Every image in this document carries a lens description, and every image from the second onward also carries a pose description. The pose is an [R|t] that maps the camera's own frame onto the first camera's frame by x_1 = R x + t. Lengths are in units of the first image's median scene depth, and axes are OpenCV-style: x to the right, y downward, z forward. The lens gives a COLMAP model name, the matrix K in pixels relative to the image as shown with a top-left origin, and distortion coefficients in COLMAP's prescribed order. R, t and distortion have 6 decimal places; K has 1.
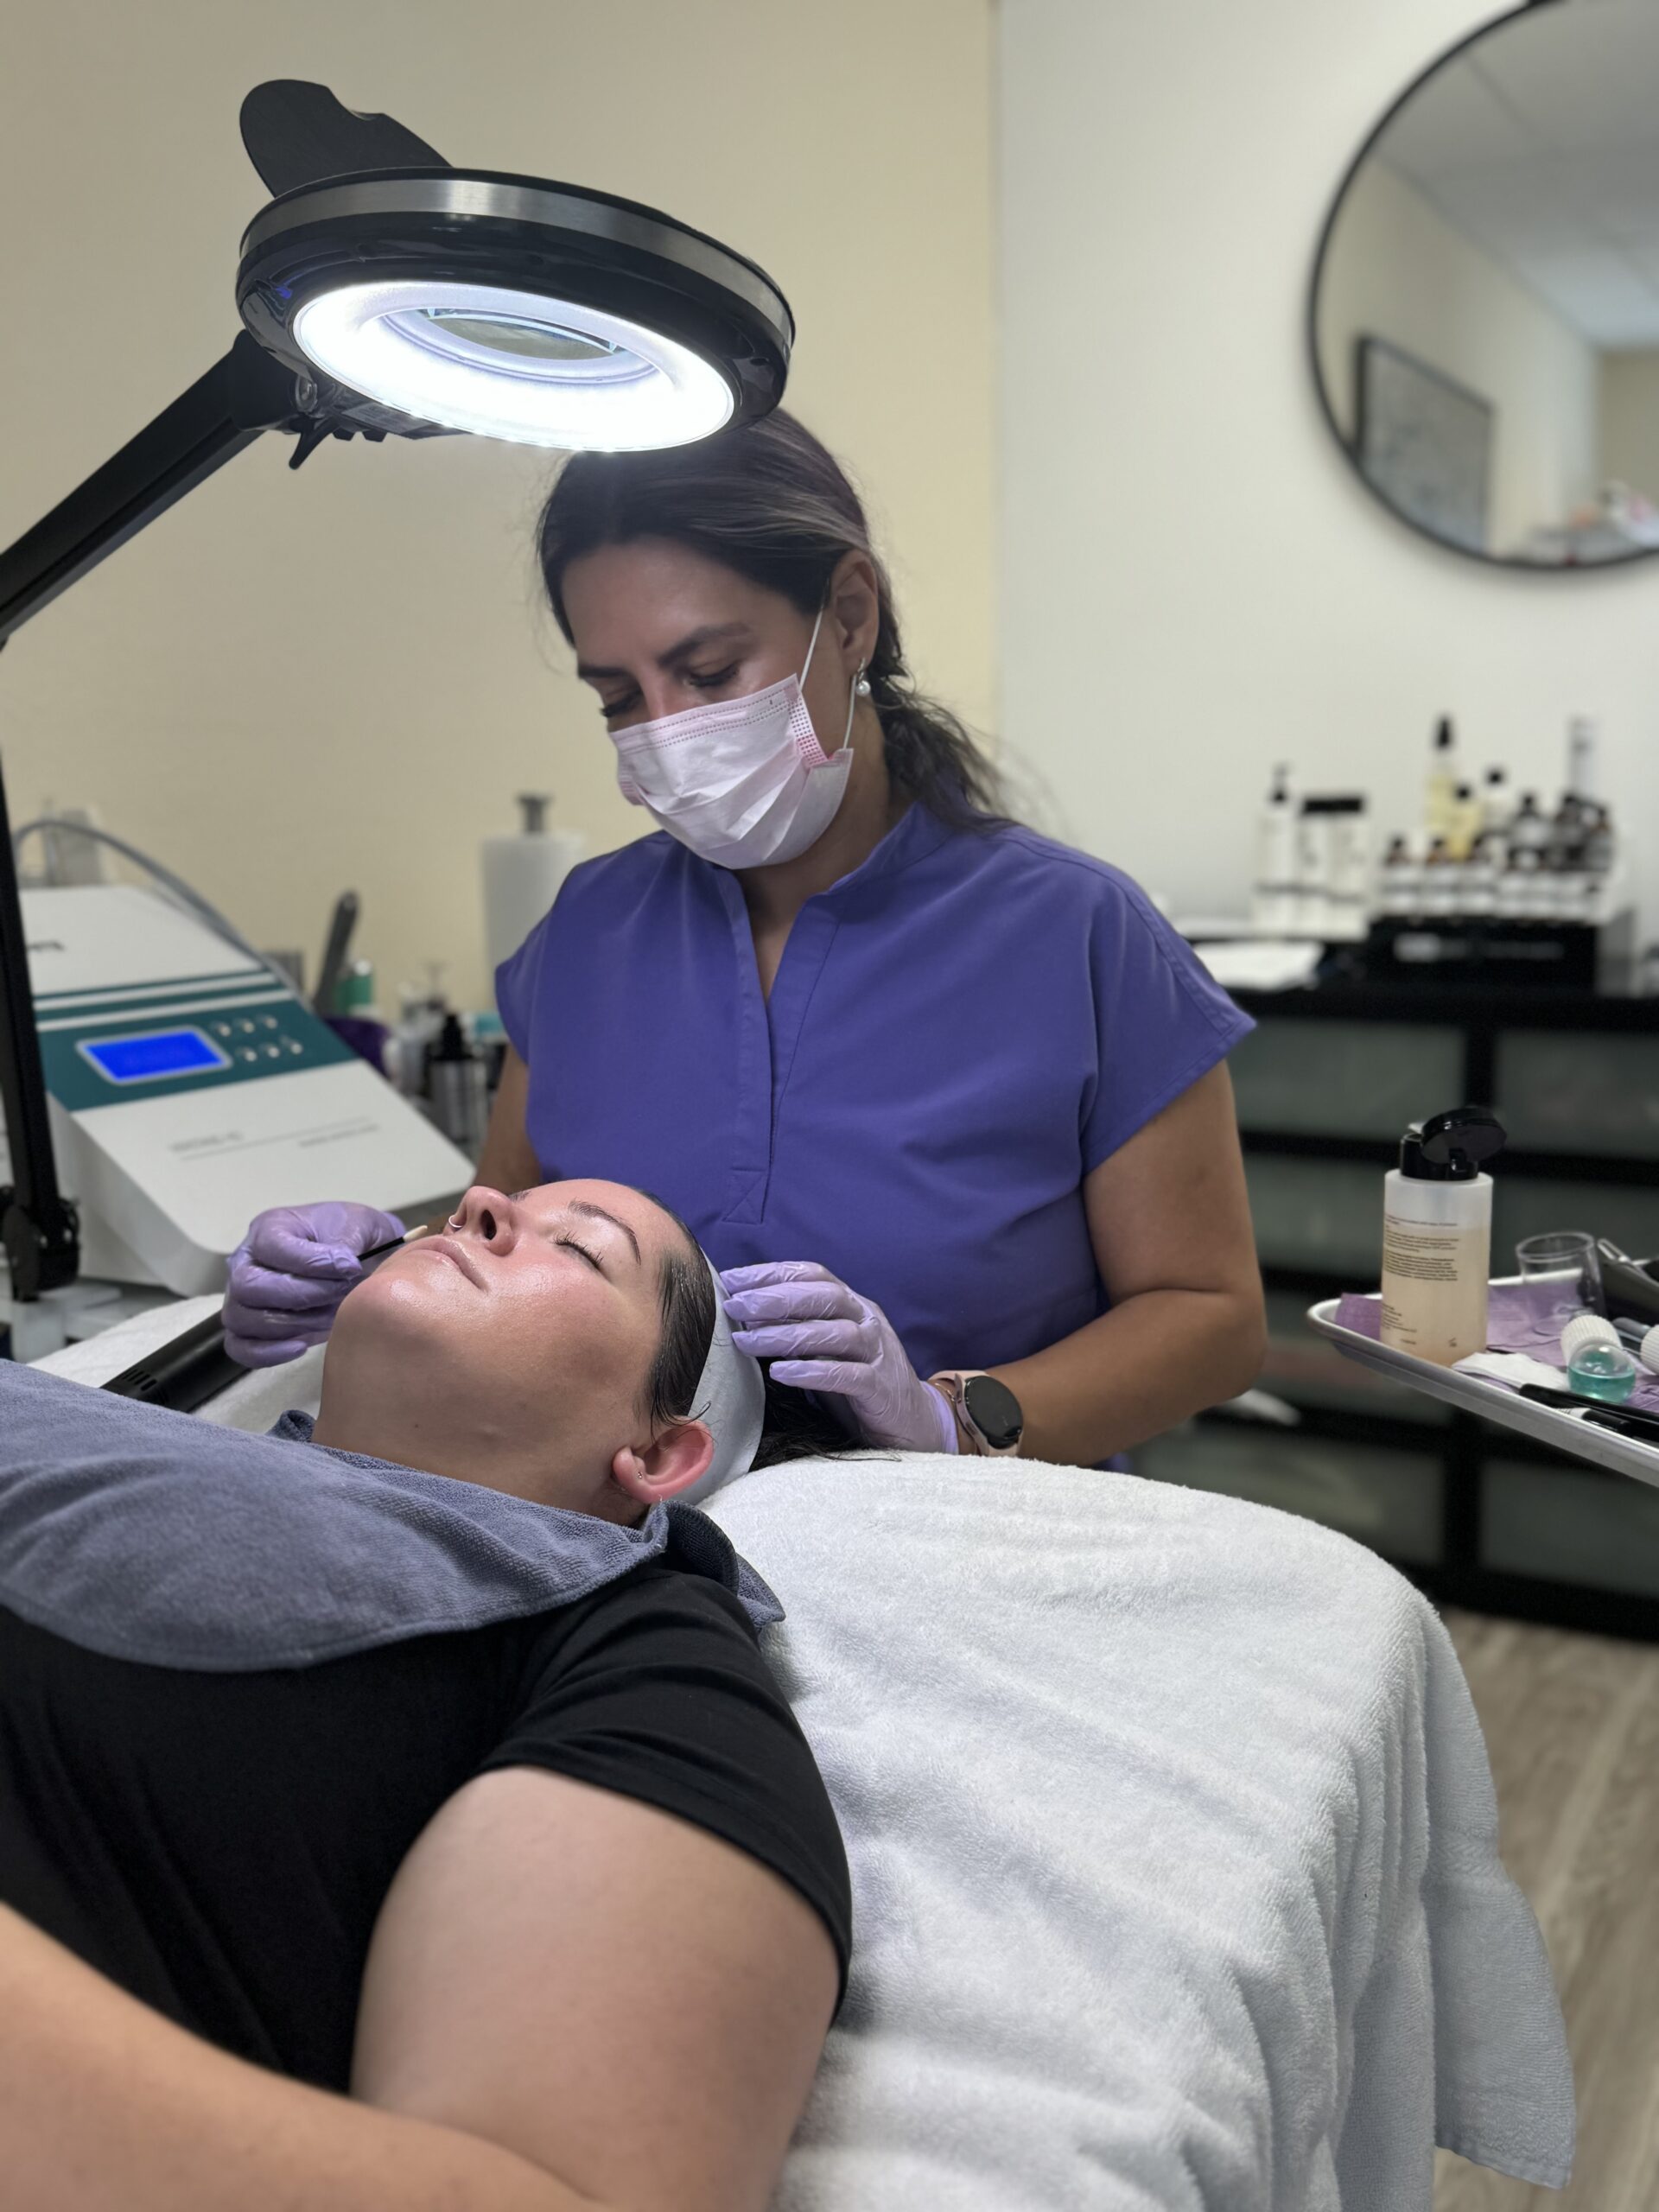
lens RADIAL K [[1947.2, 0, 864.6], [0, 1947.2, 1151.4], [0, 0, 1]] dist [0.011114, -0.126079]
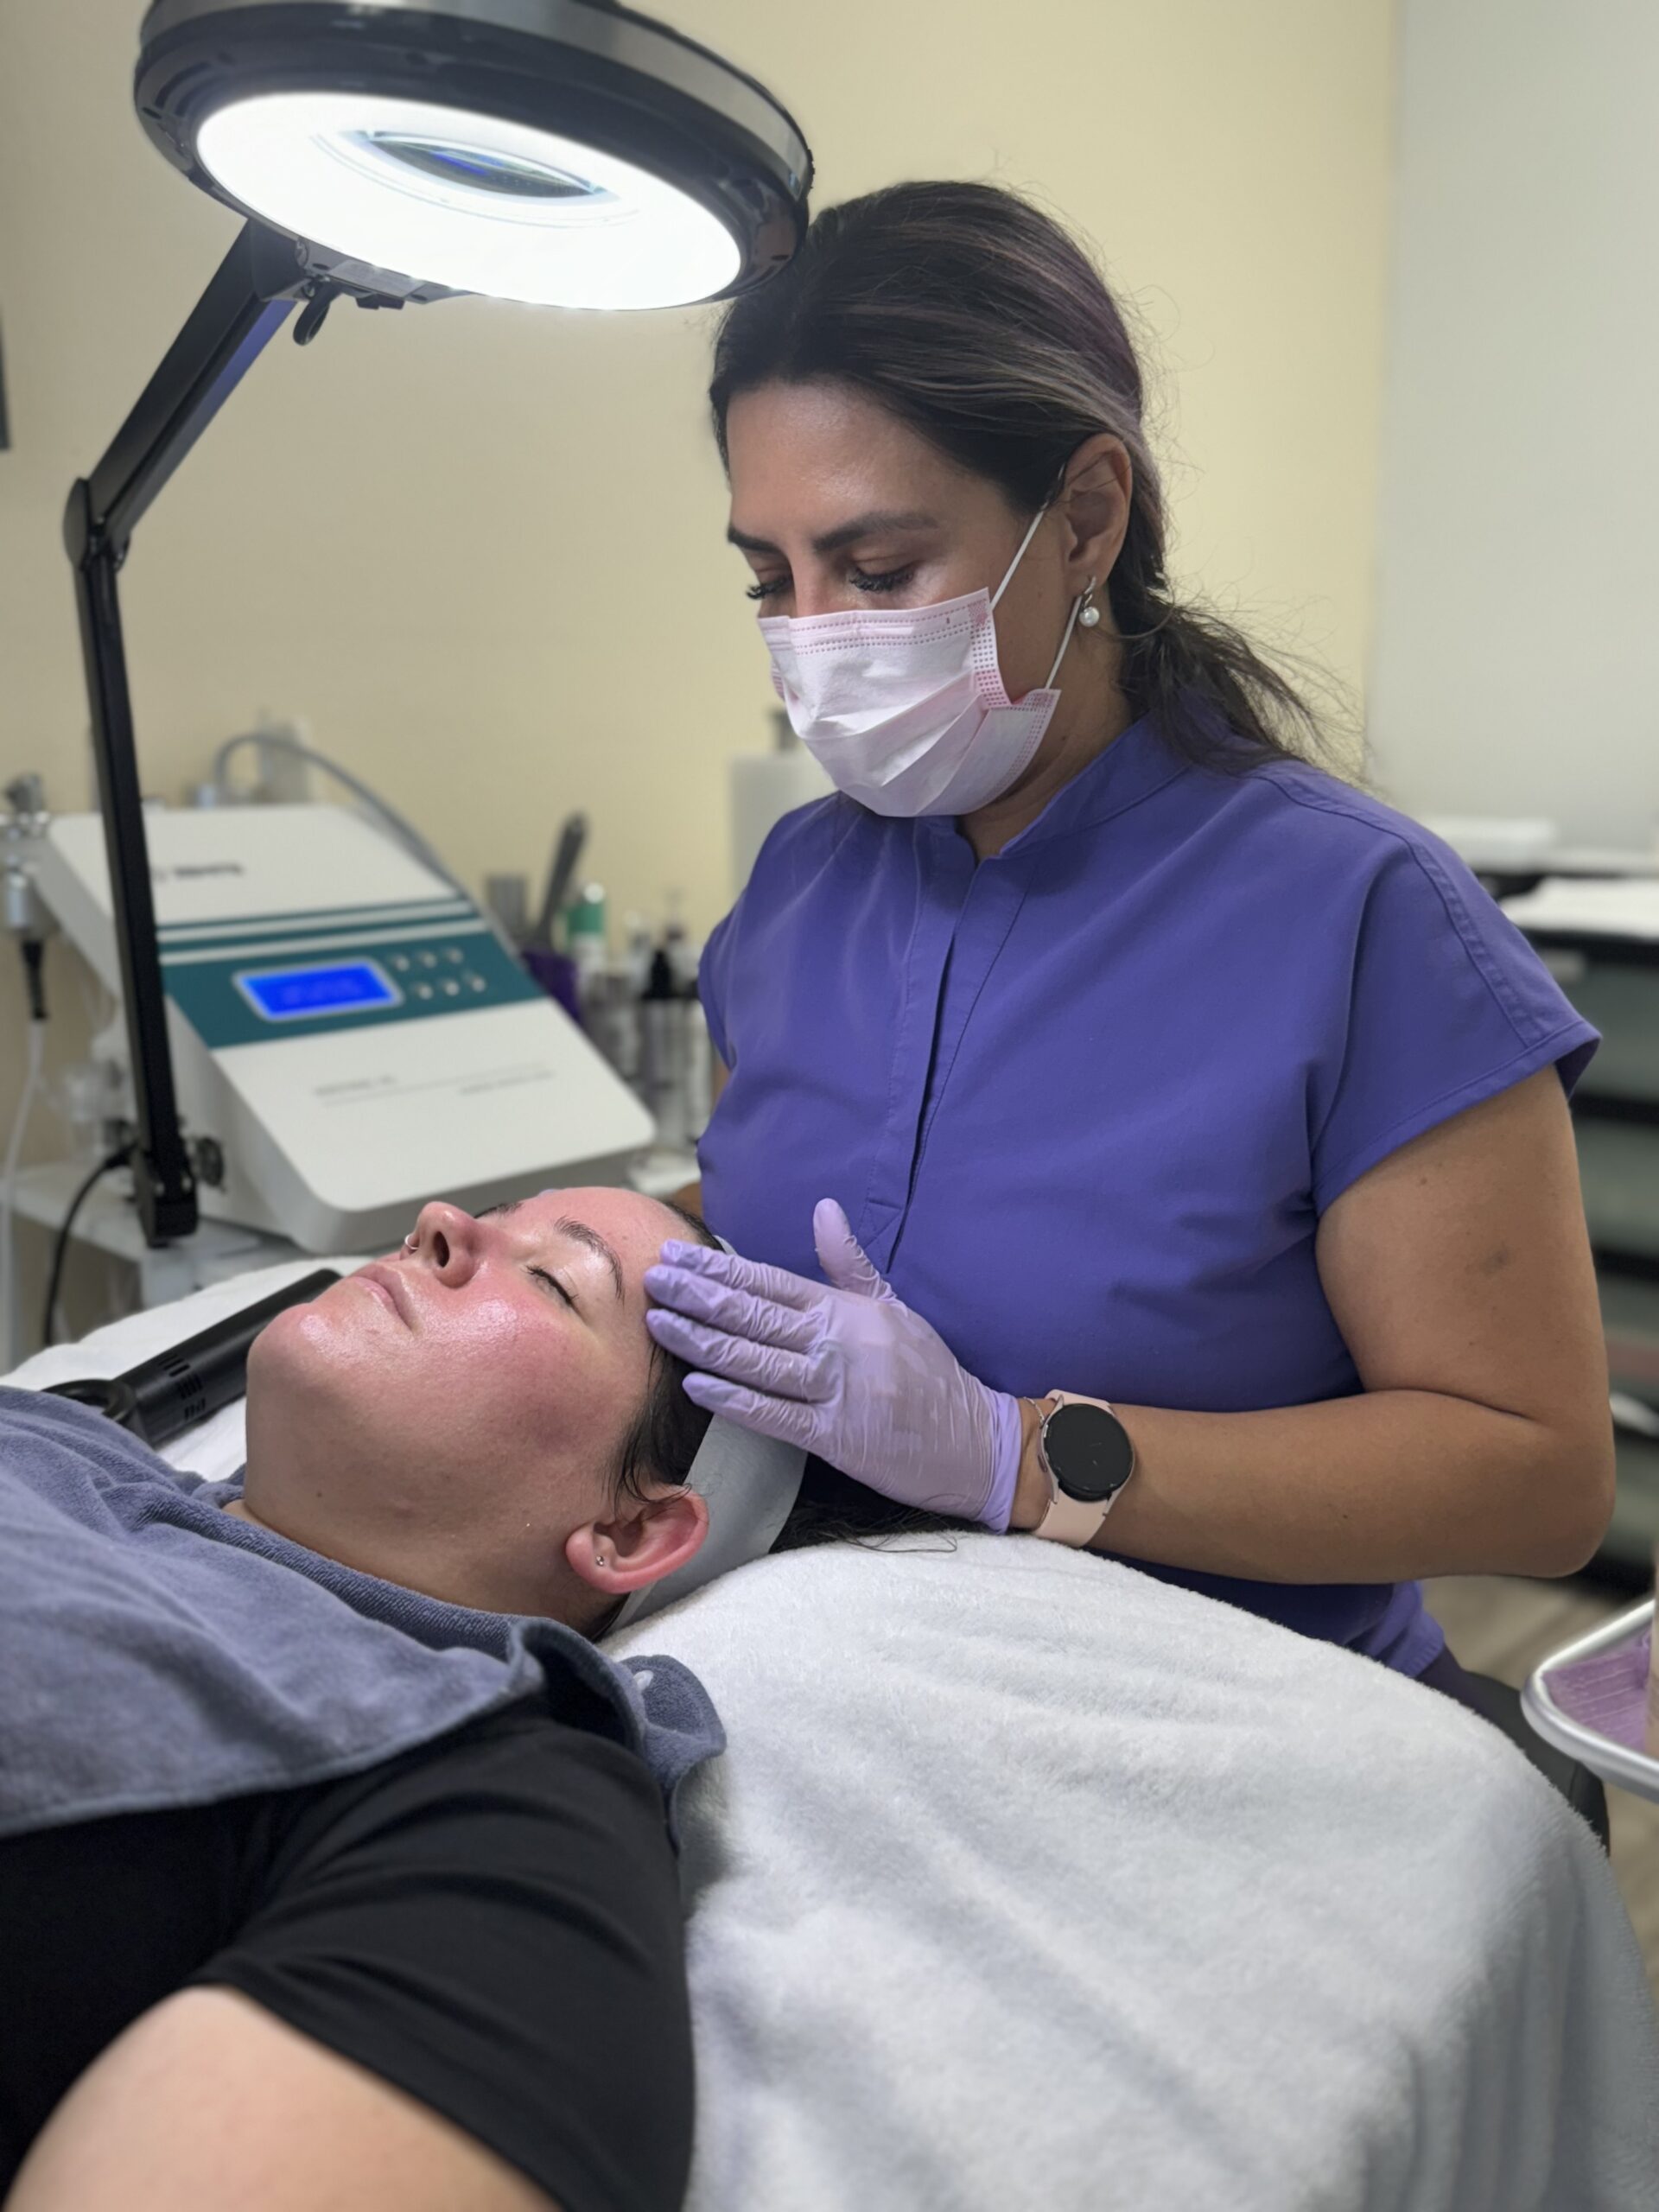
lens RADIAL K [[1969.7, 0, 886.7], [0, 1969.7, 1099.0], [0, 0, 1]] dist [-0.000120, -0.095476]
pose [[0.977149, 0.051940, -0.206111, 0.188852], [-0.047715, 0.998538, 0.025418, -0.063312], [0.207130, -0.015003, 0.978198, 0.242761]]
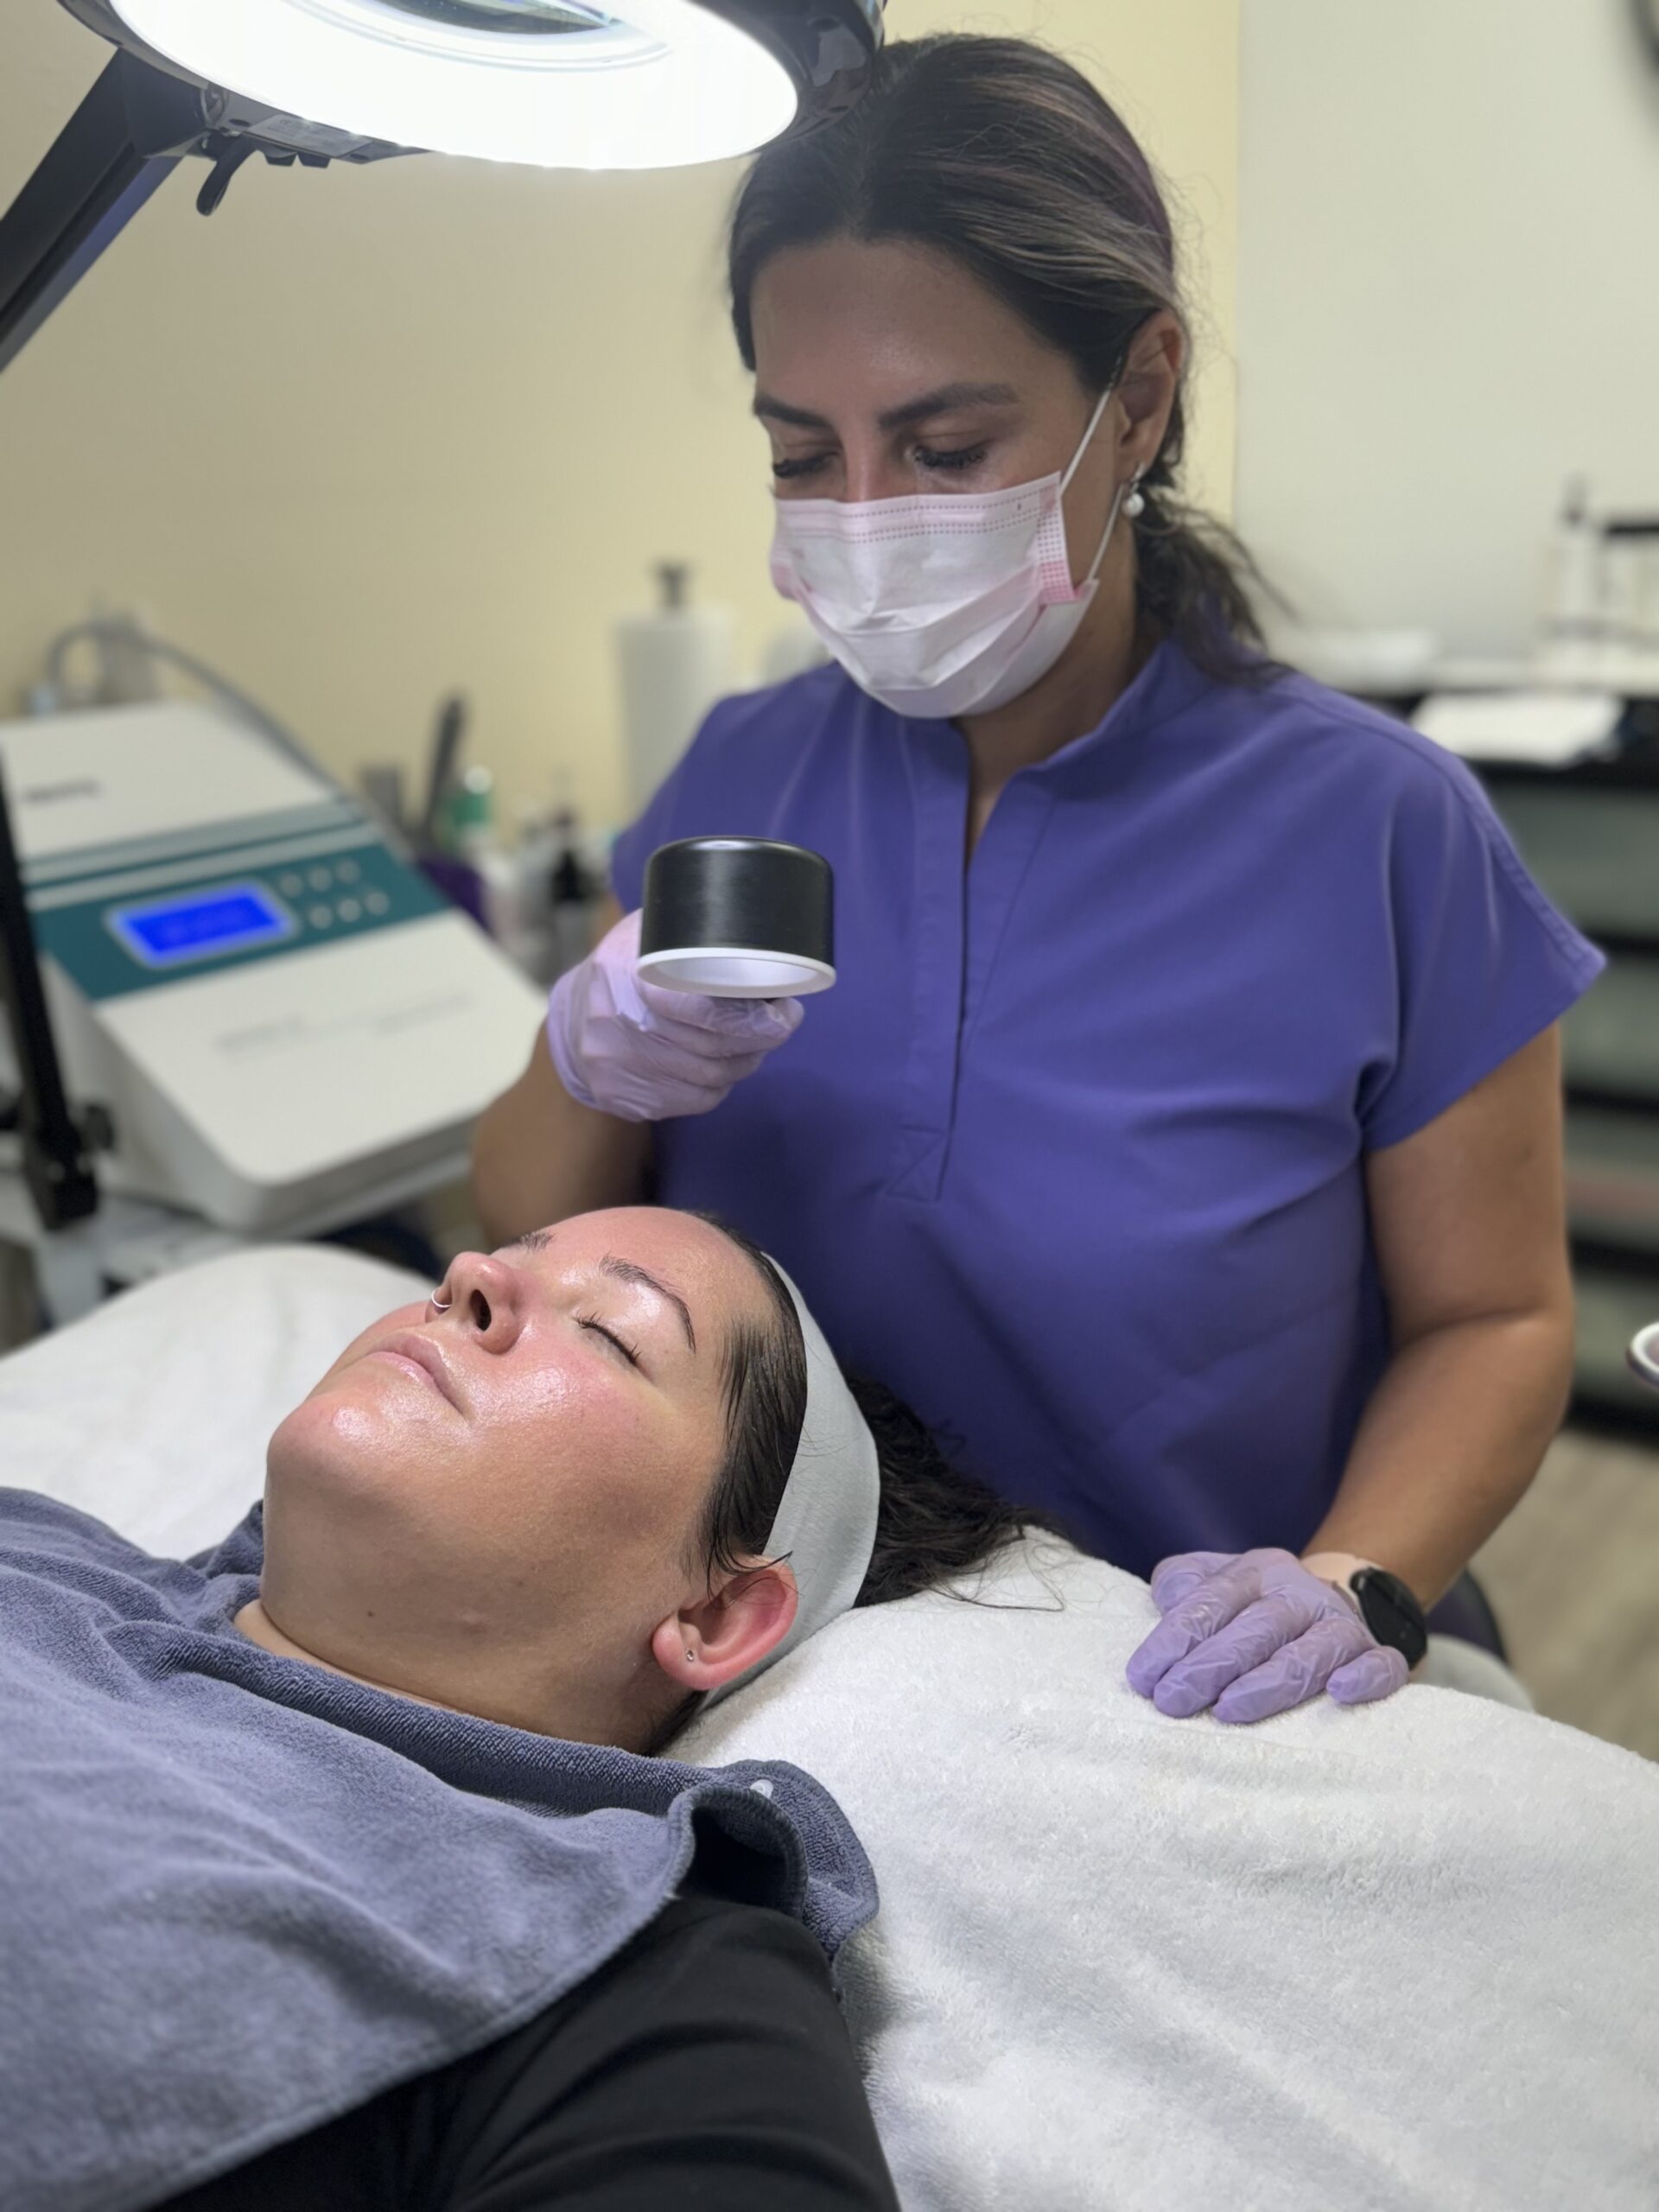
lens RADIAL K [[1969.7, 0, 886.7], [0, 1969.7, 1099.0], [0, 0, 1]] dist [-0.000120, -0.095476]
pose [[0.994111, 0.012017, -0.107697, 0.037125], [0.001394, 0.992331, 0.123601, -0.147053], [0.108356, -0.123024, 0.986471, 0.355104]]
